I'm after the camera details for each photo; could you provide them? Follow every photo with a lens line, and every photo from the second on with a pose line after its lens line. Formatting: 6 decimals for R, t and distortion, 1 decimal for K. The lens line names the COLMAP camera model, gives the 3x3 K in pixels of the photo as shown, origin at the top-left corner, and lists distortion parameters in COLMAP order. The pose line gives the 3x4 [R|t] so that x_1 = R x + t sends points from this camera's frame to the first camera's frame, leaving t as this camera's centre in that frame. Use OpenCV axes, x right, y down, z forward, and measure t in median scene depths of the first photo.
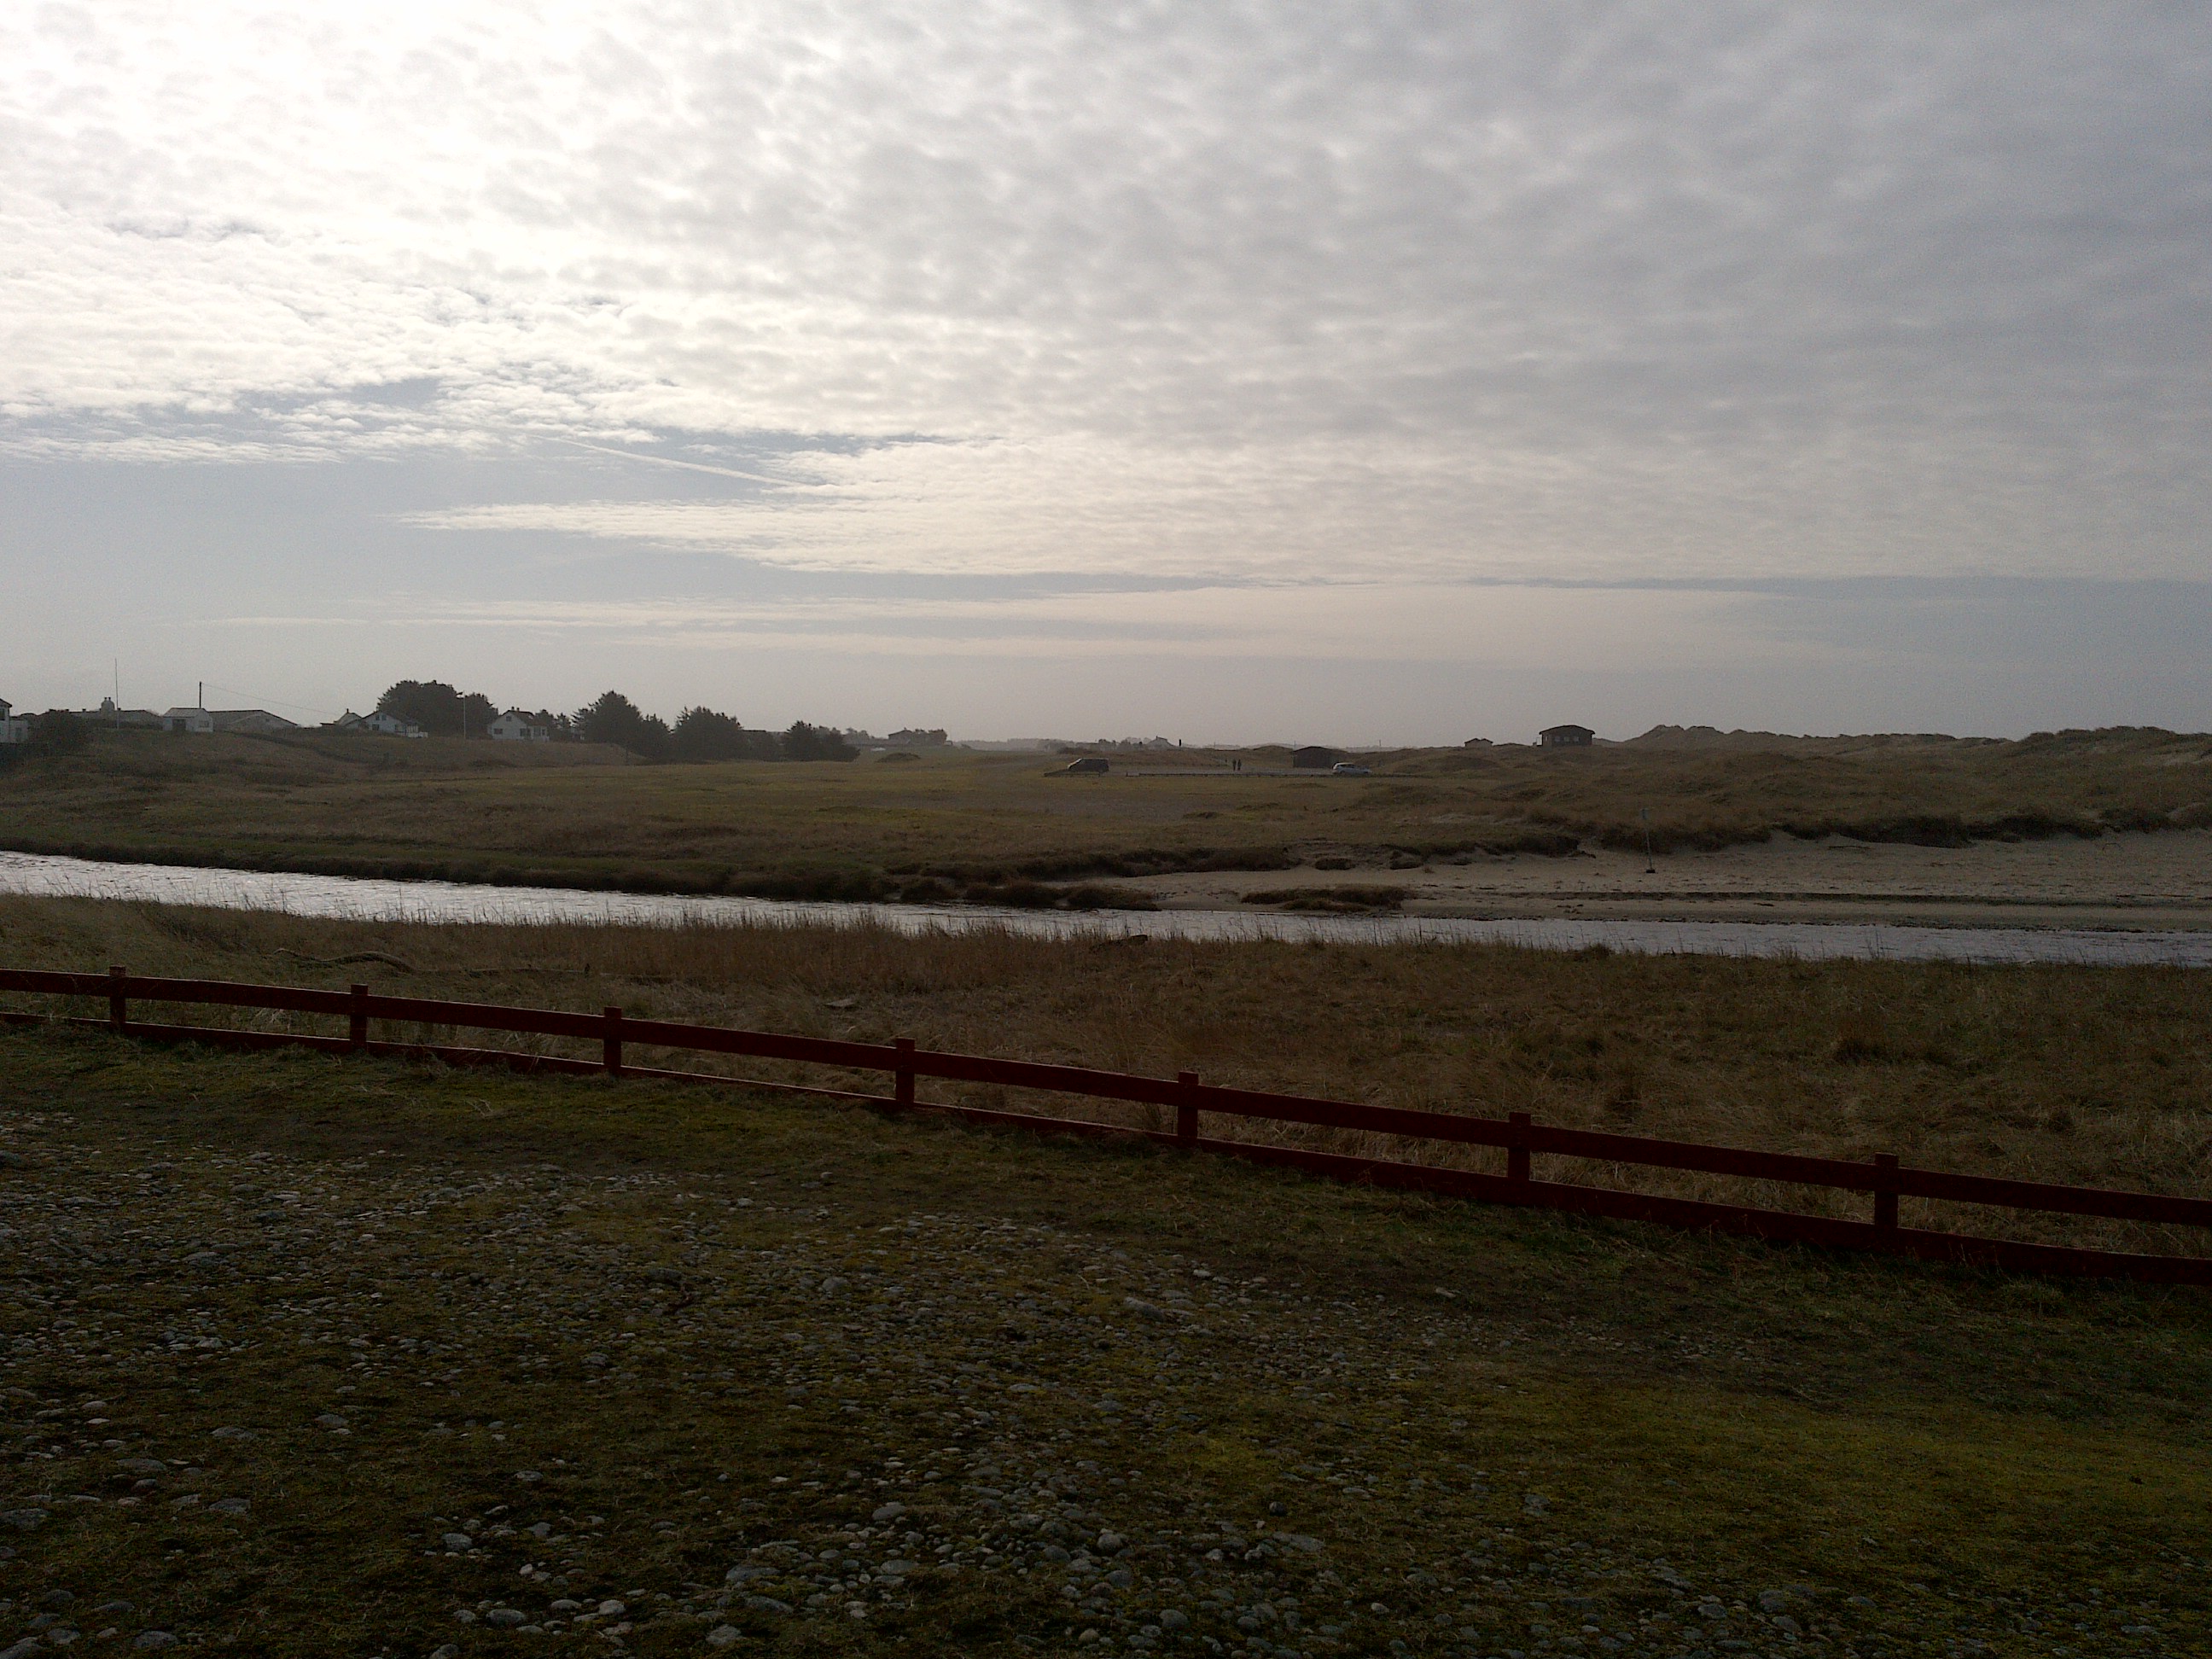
lens RADIAL K [[2011.5, 0, 1106.0], [0, 2011.5, 829.5], [0, 0, 1]] dist [0.003924, -0.098196]
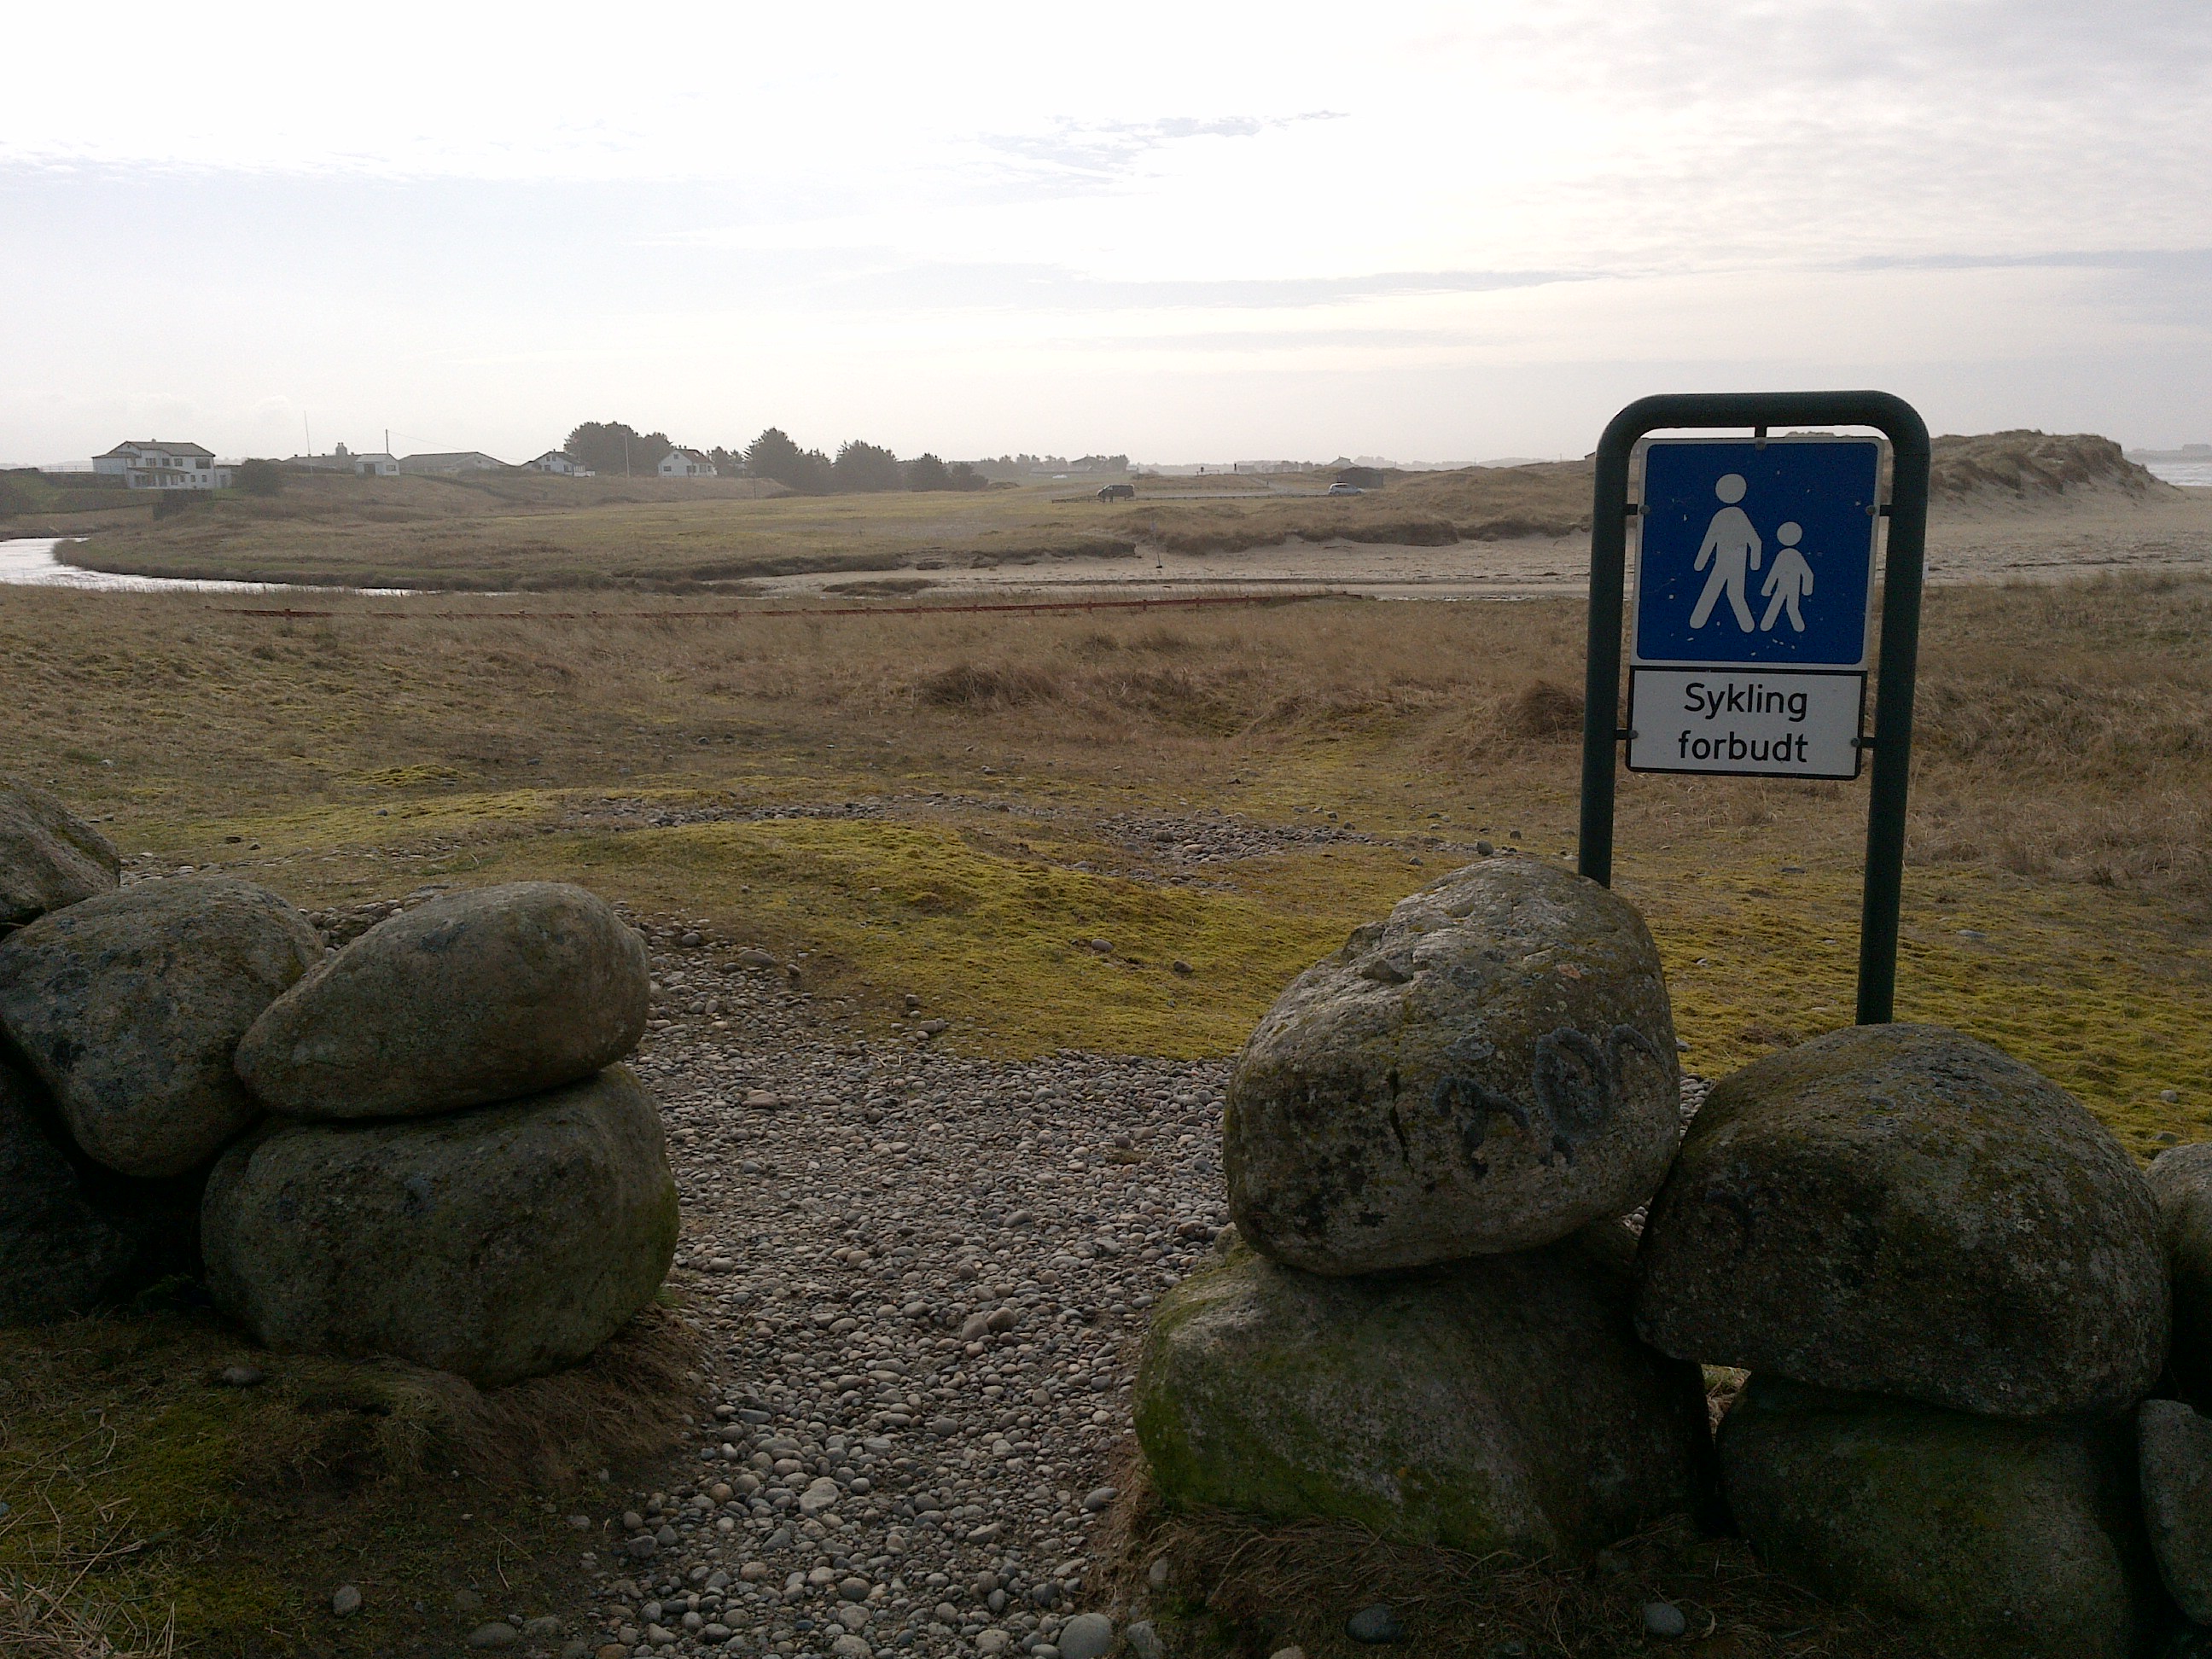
lens RADIAL K [[2161.1, 0, 1106.0], [0, 2161.1, 829.5], [0, 0, 1]] dist [0.041226, -0.015041]
pose [[0.984837, 0.005314, -0.173401, 0.342427], [0.016322, 0.992259, 0.123112, 0.011126], [0.172712, -0.124076, 0.977126, -0.321995]]
